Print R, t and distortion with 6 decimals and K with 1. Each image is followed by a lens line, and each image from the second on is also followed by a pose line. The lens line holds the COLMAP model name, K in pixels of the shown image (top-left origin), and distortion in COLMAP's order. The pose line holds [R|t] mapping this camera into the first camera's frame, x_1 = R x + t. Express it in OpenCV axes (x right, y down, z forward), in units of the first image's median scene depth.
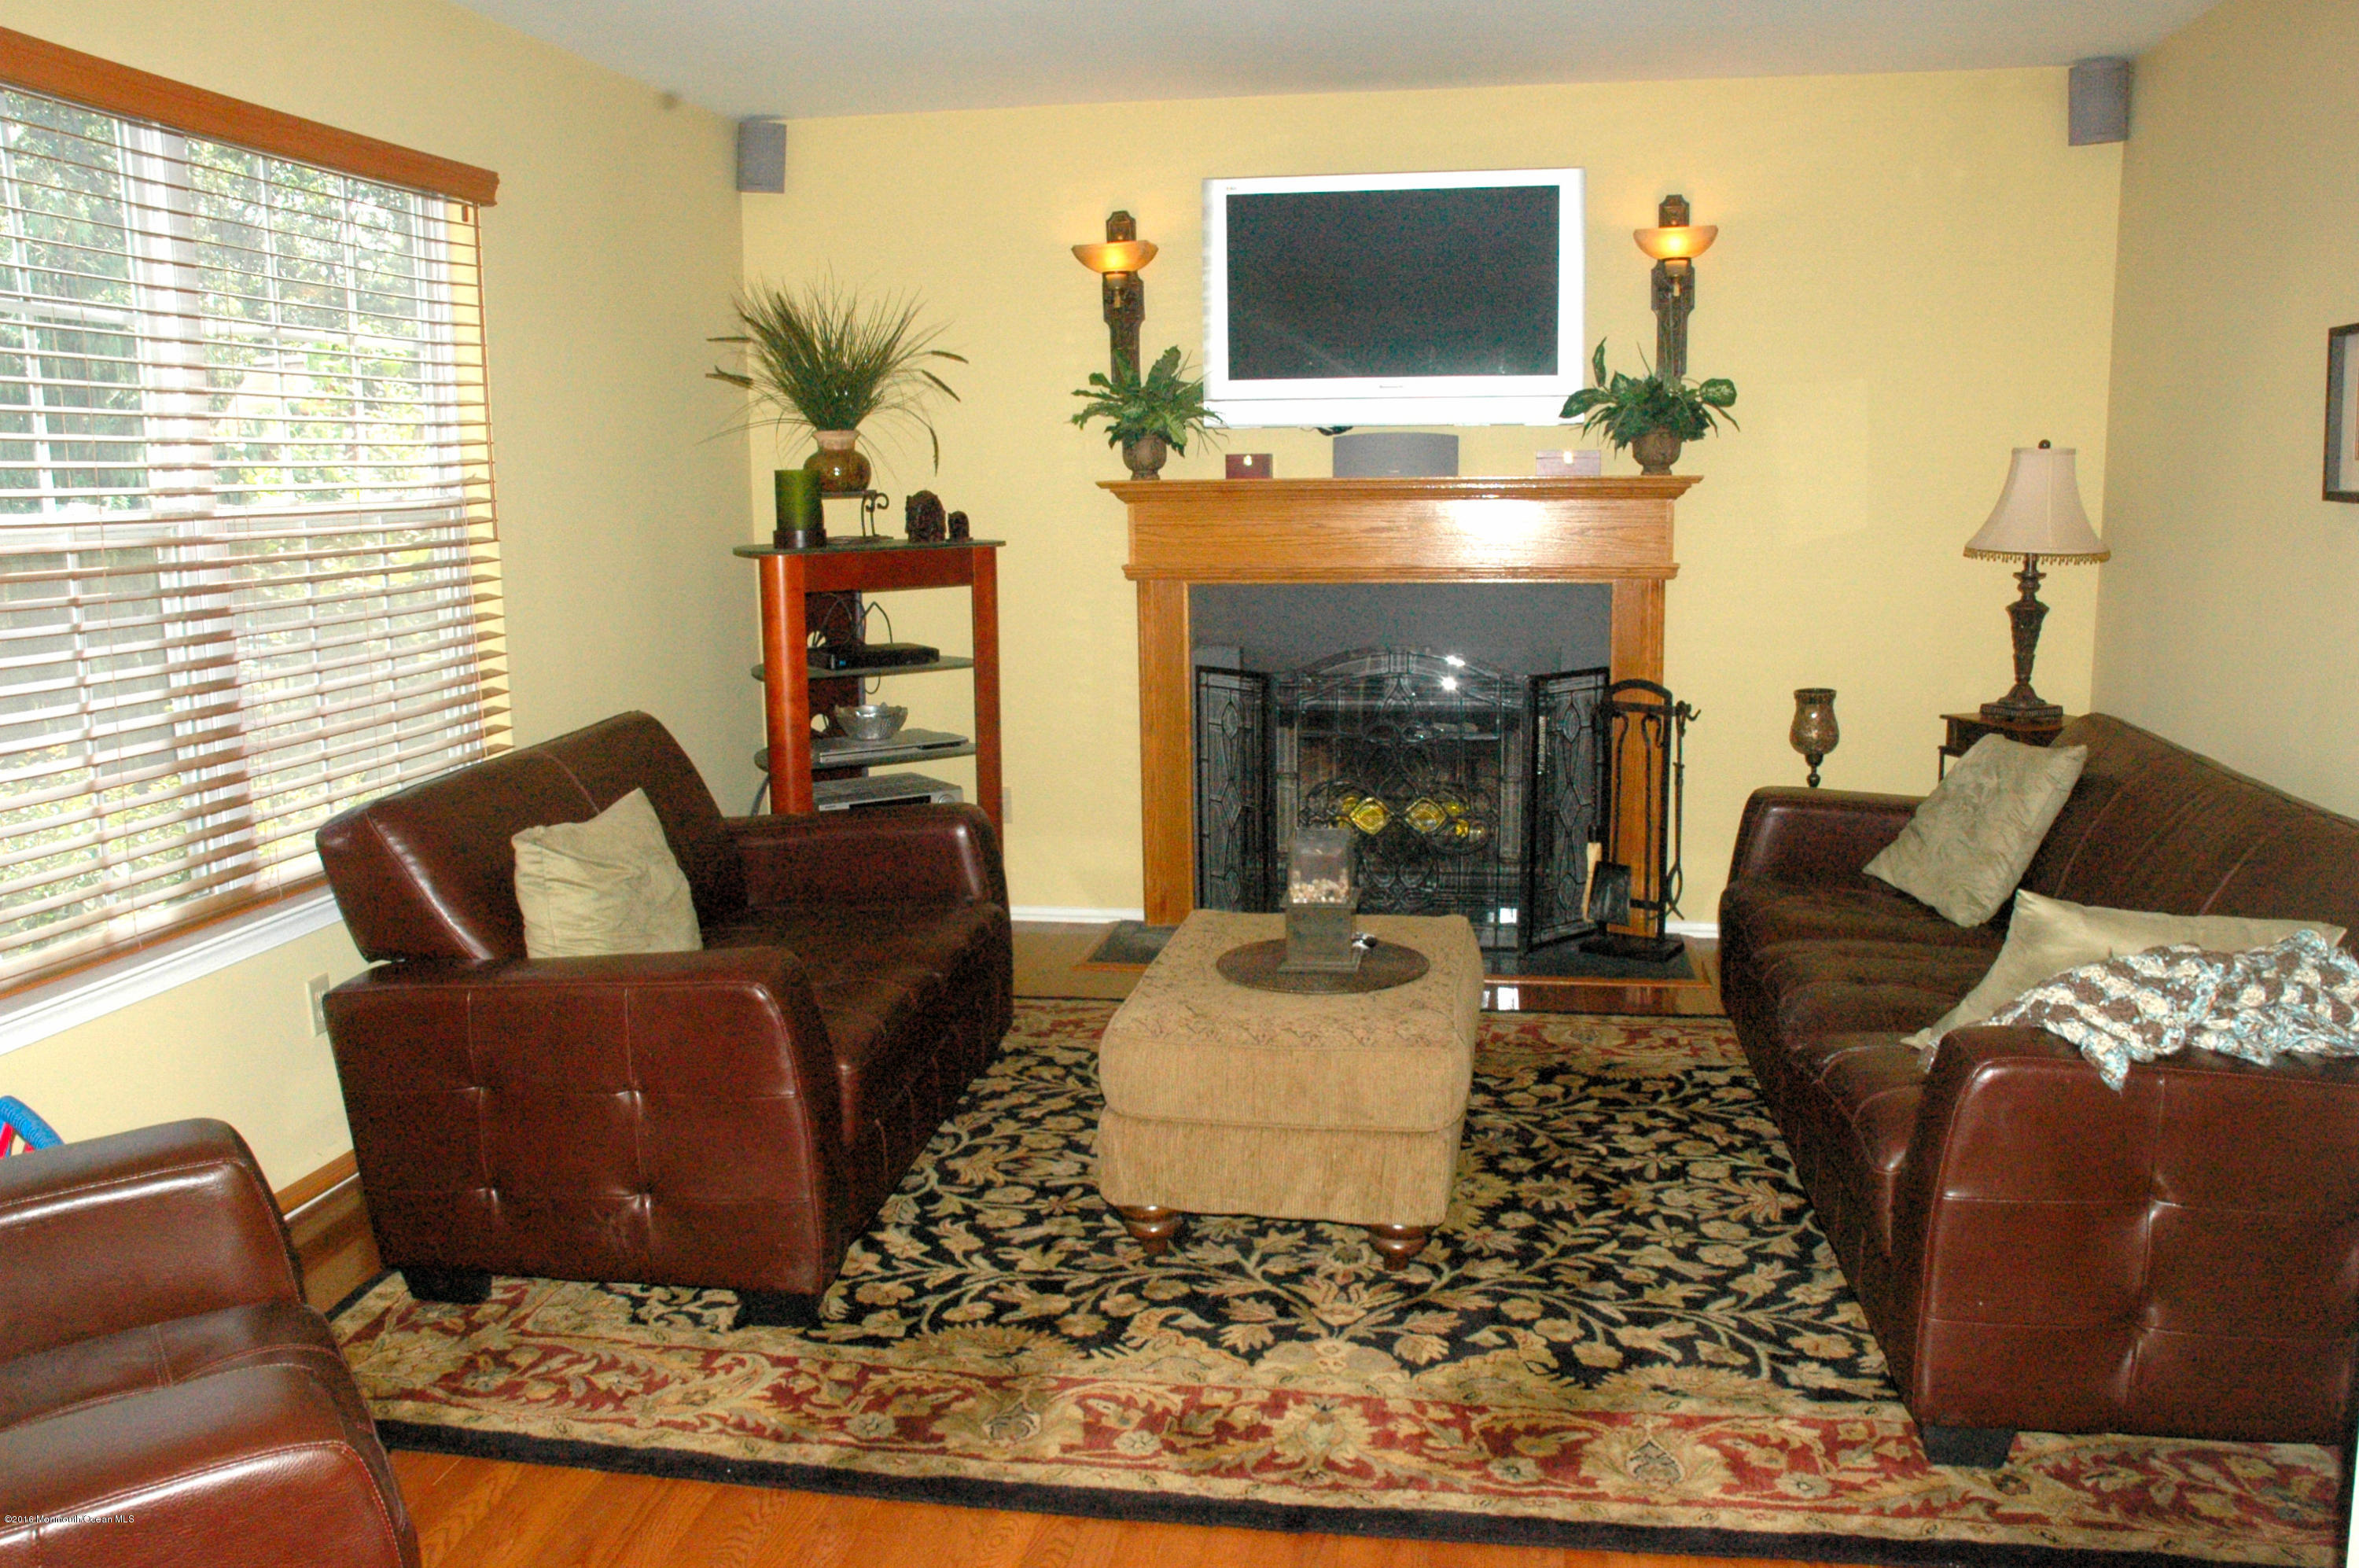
lens RADIAL K [[1851.5, 0, 1173.0], [0, 1851.5, 780.2], [0, 0, 1]] dist [-0.121337, 0.057902]
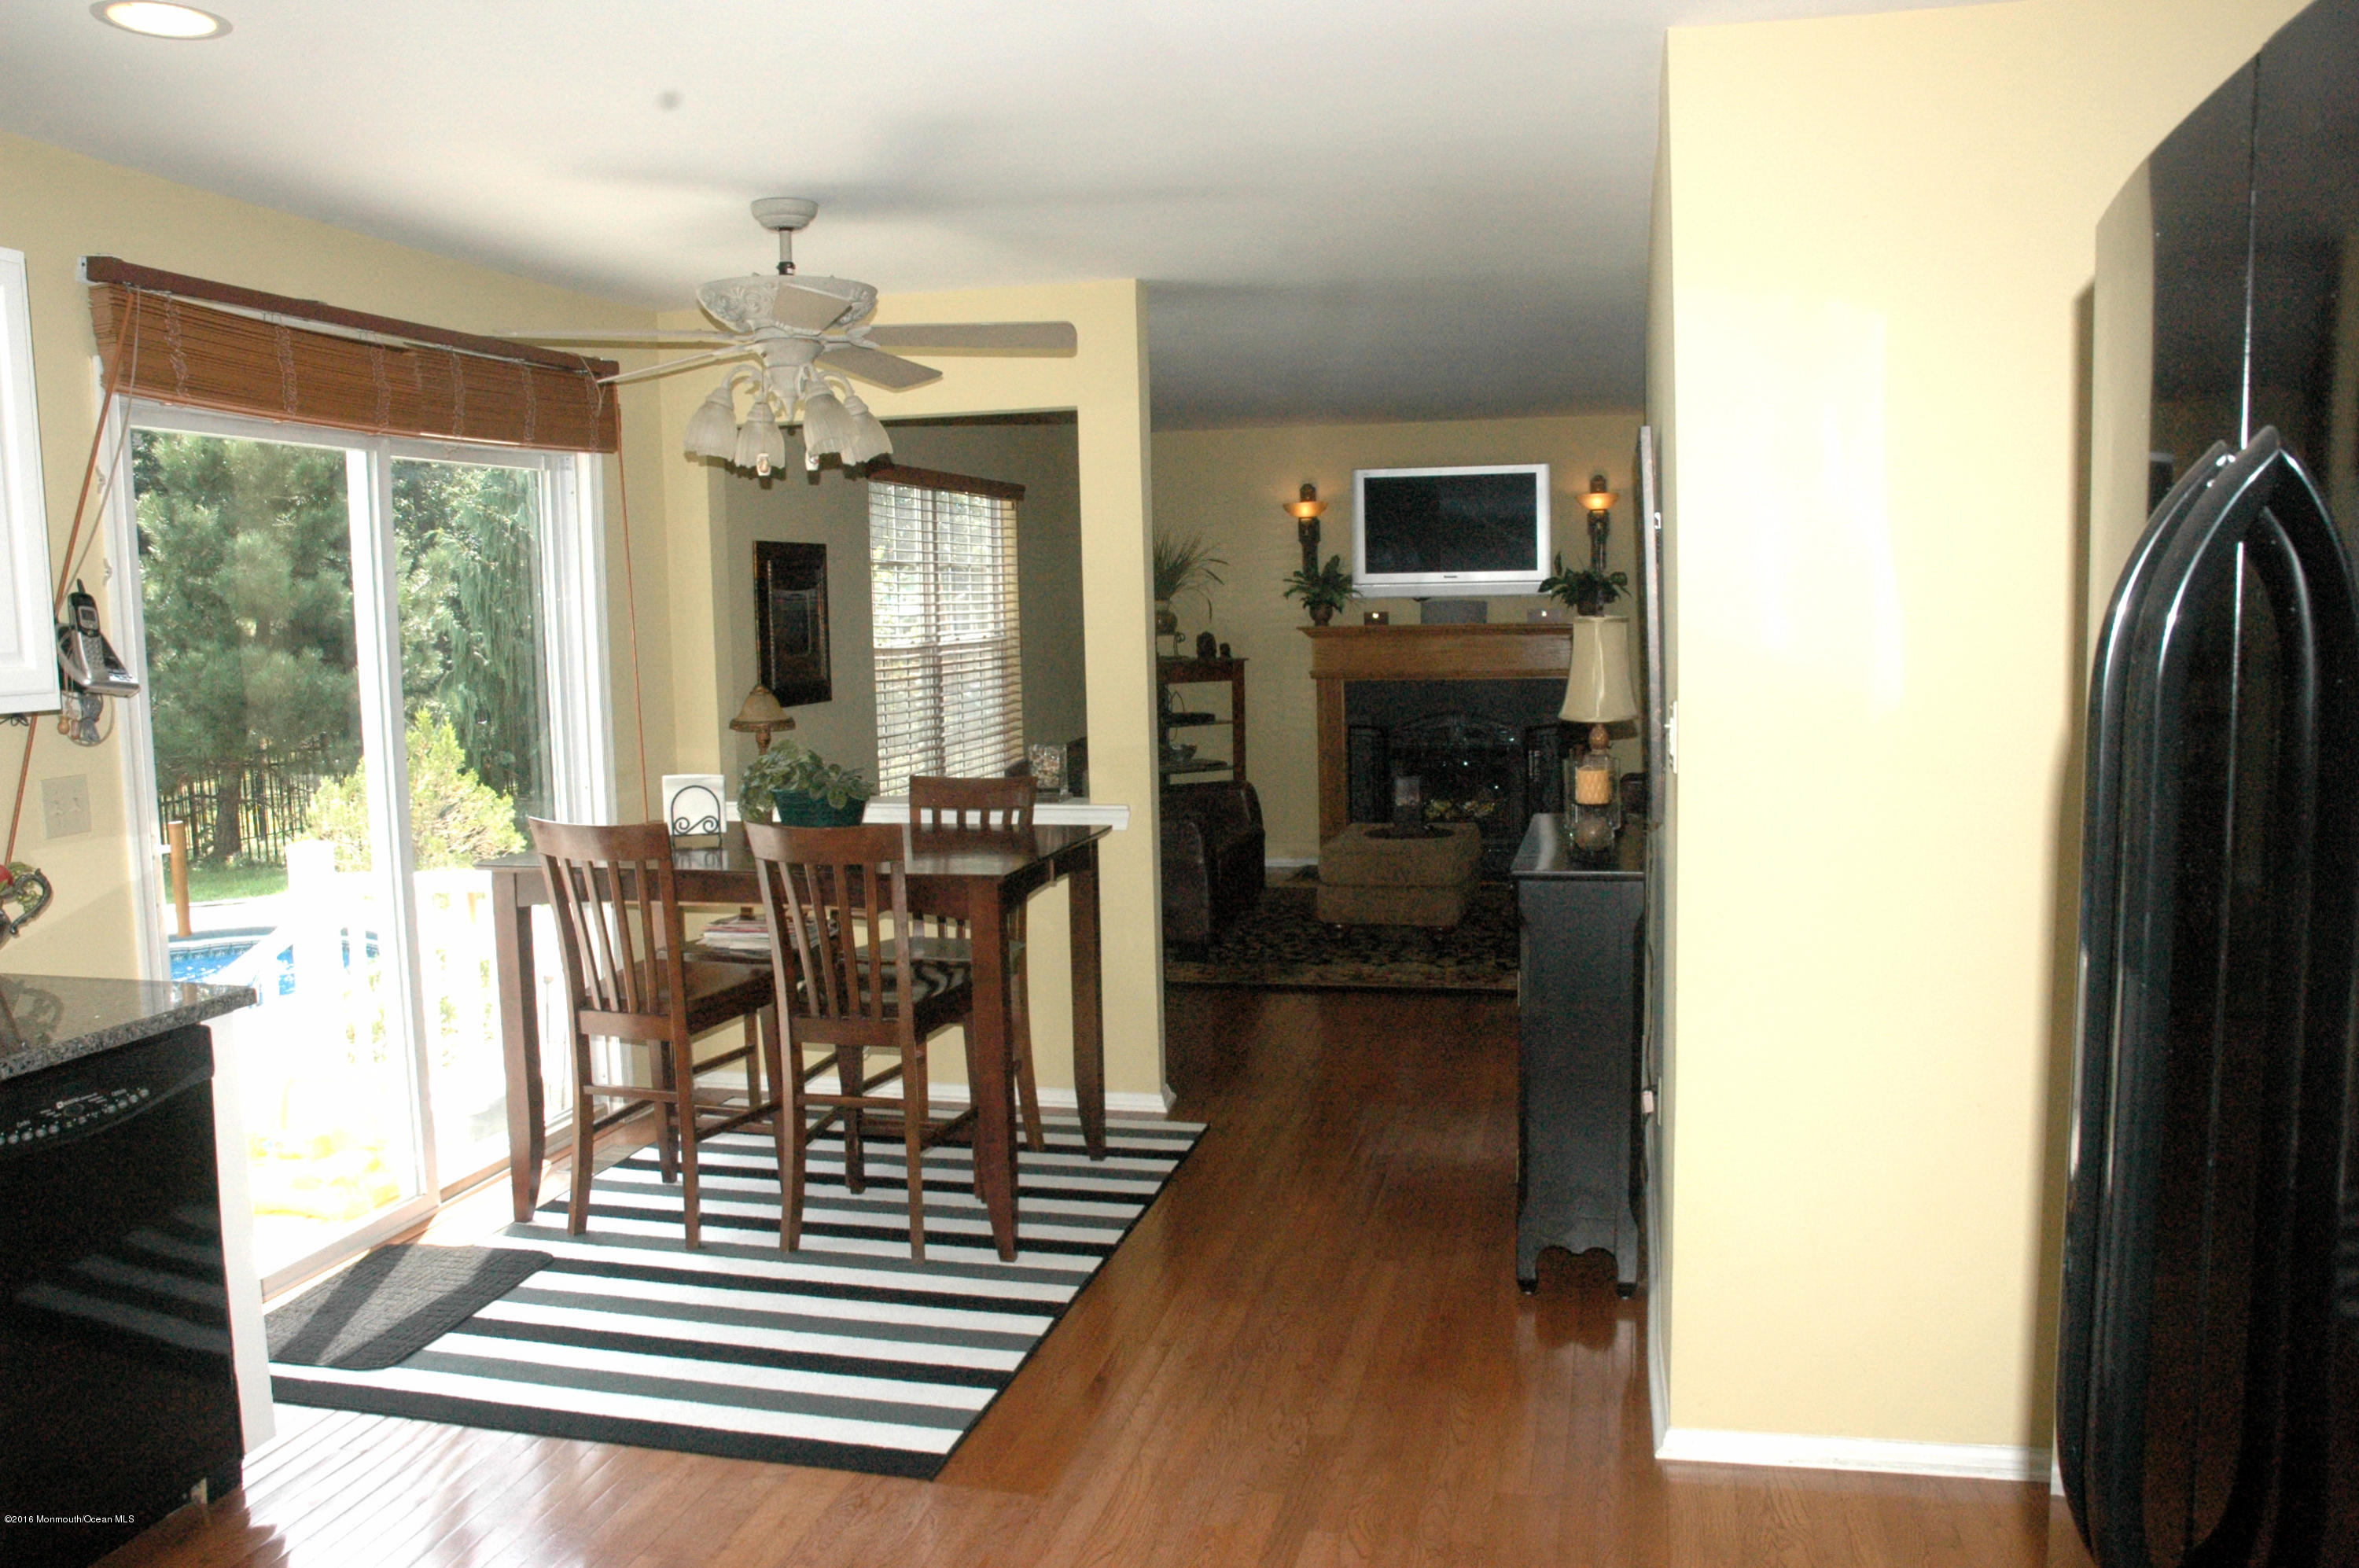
lens RADIAL K [[1851.5, 0, 1185.0], [0, 1851.5, 788.4], [0, 0, 1]] dist [-0.121337, 0.057902]
pose [[0.998077, -0.000978, -0.061985, -0.038474], [-0.003445, 0.997456, -0.071199, 0.142126], [0.061897, 0.071276, 0.995534, -0.903928]]
